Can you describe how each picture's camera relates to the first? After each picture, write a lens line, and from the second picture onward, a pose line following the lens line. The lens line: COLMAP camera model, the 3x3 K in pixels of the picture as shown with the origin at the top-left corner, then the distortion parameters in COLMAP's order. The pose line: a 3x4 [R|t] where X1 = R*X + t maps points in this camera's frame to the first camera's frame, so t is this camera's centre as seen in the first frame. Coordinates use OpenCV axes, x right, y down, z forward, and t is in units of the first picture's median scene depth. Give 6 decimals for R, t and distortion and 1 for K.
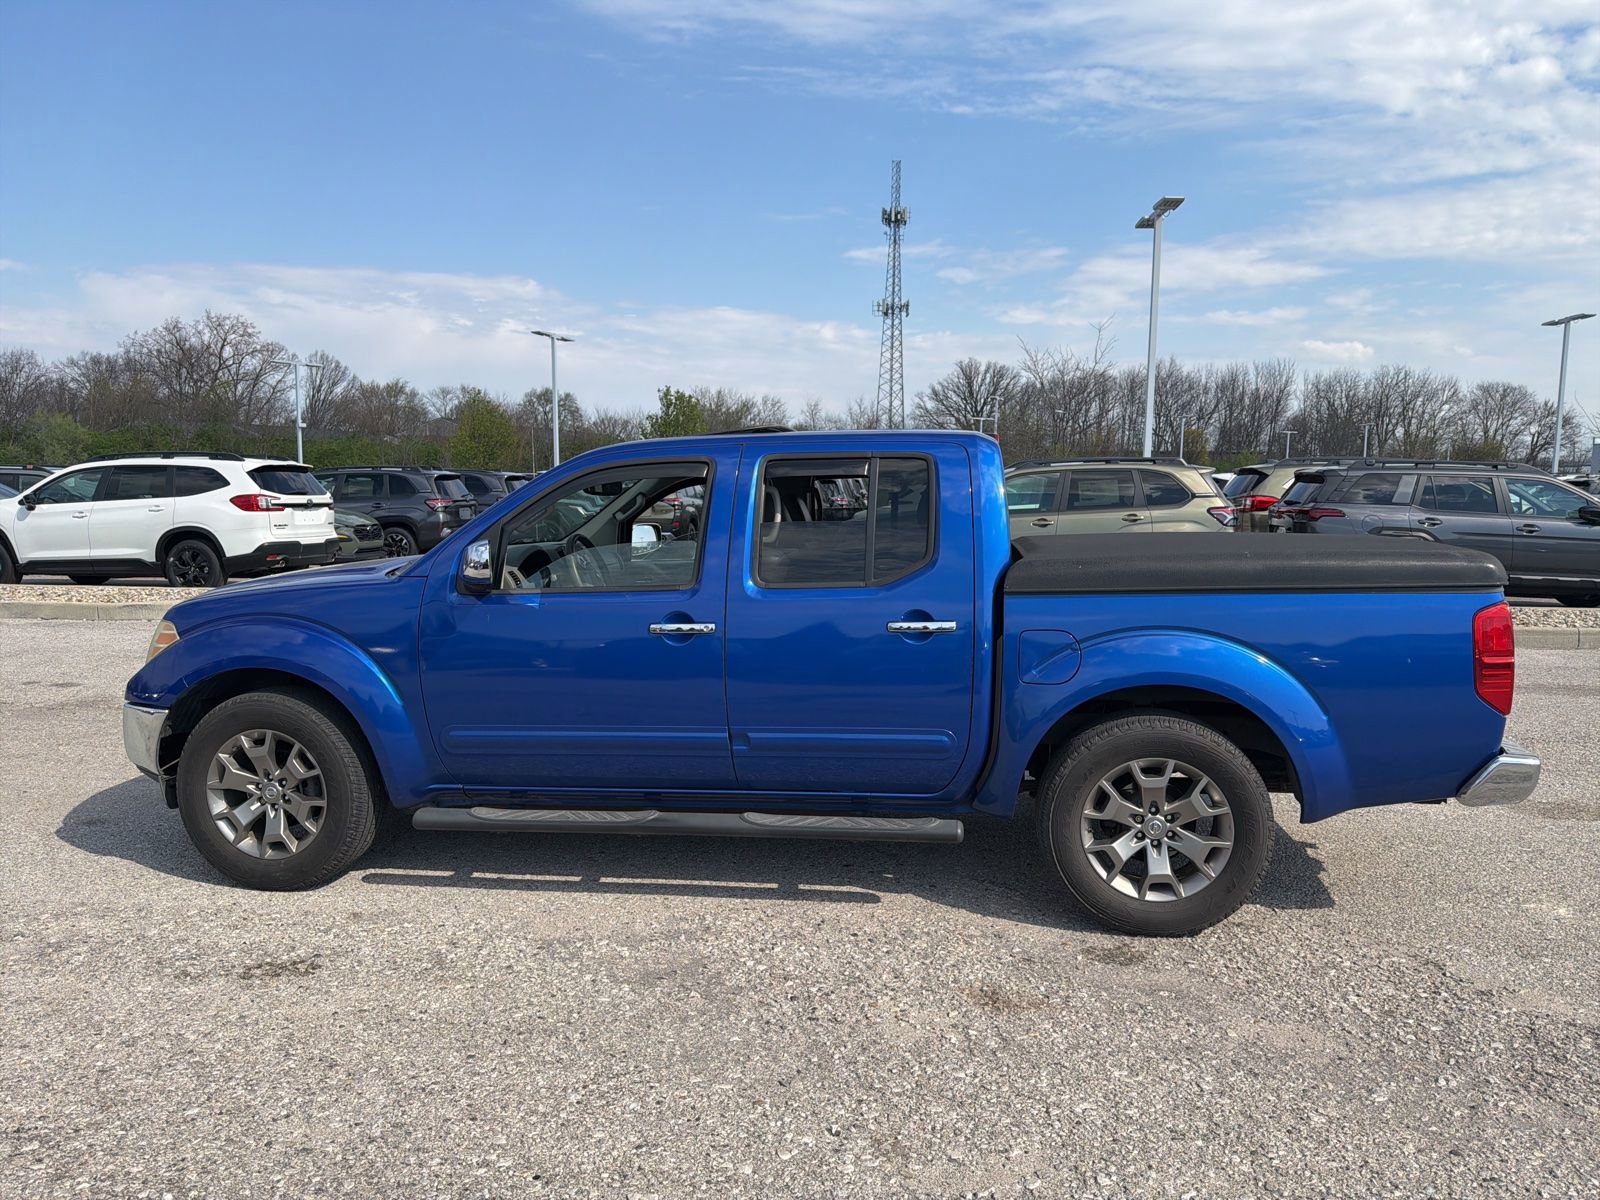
lens RADIAL K [[1135.7, 0, 796.5], [0, 1135.7, 637.0], [0, 0, 1]] dist [0.022371, -0.028450]
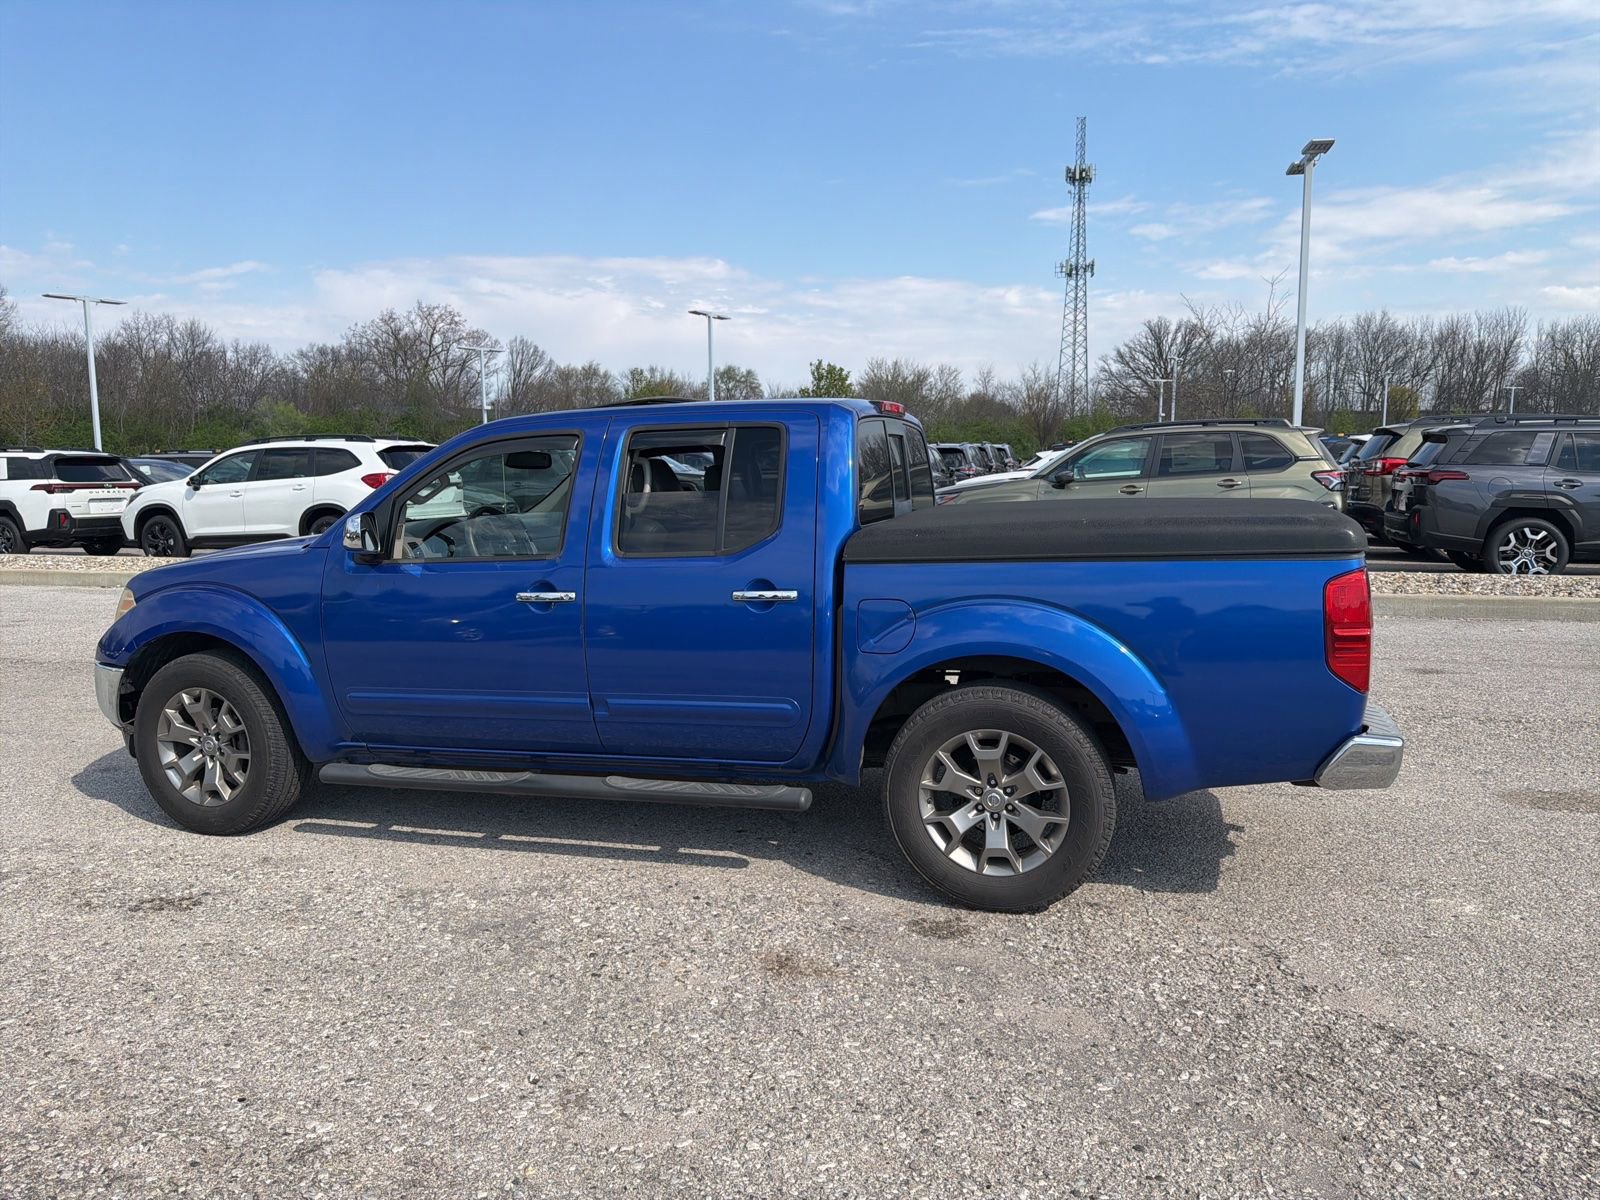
lens RADIAL K [[1135.7, 0, 795.7], [0, 1135.7, 623.3], [0, 0, 1]] dist [0.022371, -0.028450]
pose [[0.986657, 0.006023, -0.162700, 0.081671], [-0.003996, 0.999910, 0.012783, 0.000851], [0.162762, -0.011963, 0.986593, 0.003863]]
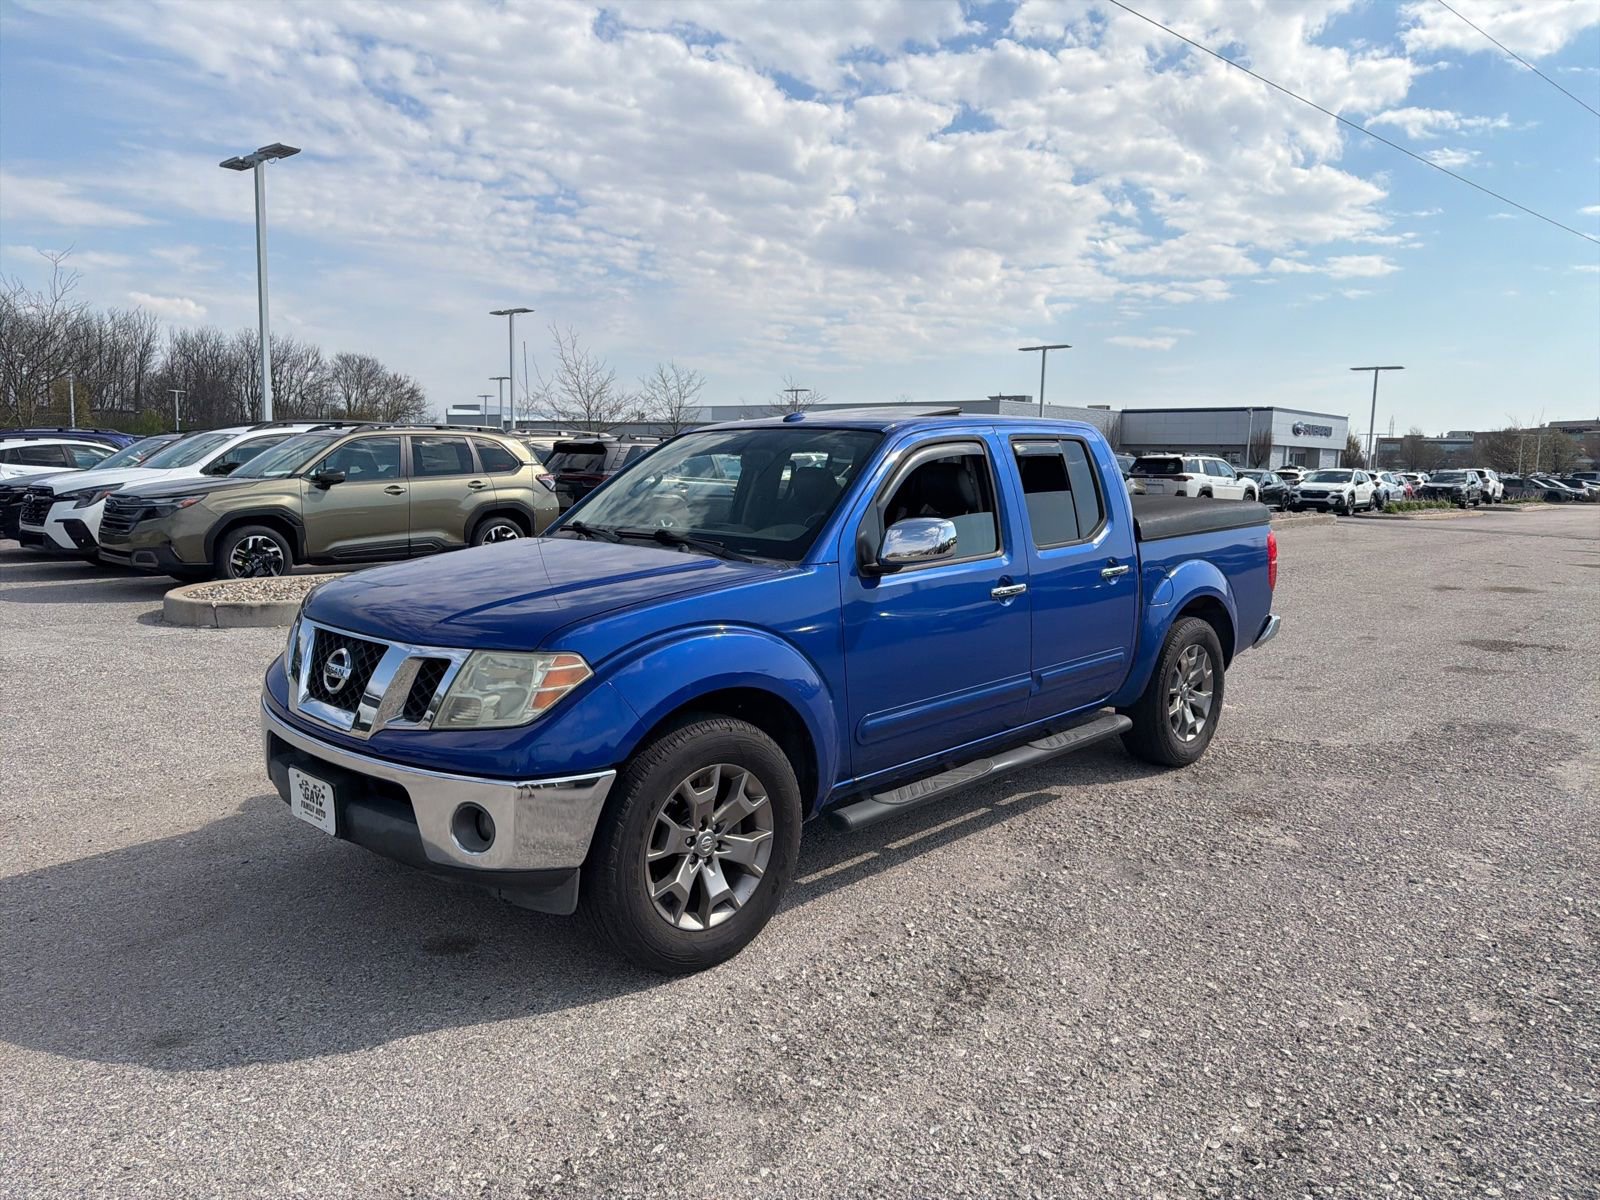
lens RADIAL K [[1135.7, 0, 811.9], [0, 1135.7, 618.5], [0, 0, 1]] dist [0.022371, -0.028450]
pose [[0.580385, -0.110110, 0.806864, -0.312815], [0.096394, 0.993140, 0.066193, -0.020130], [-0.808617, 0.039359, 0.587017, 0.138880]]
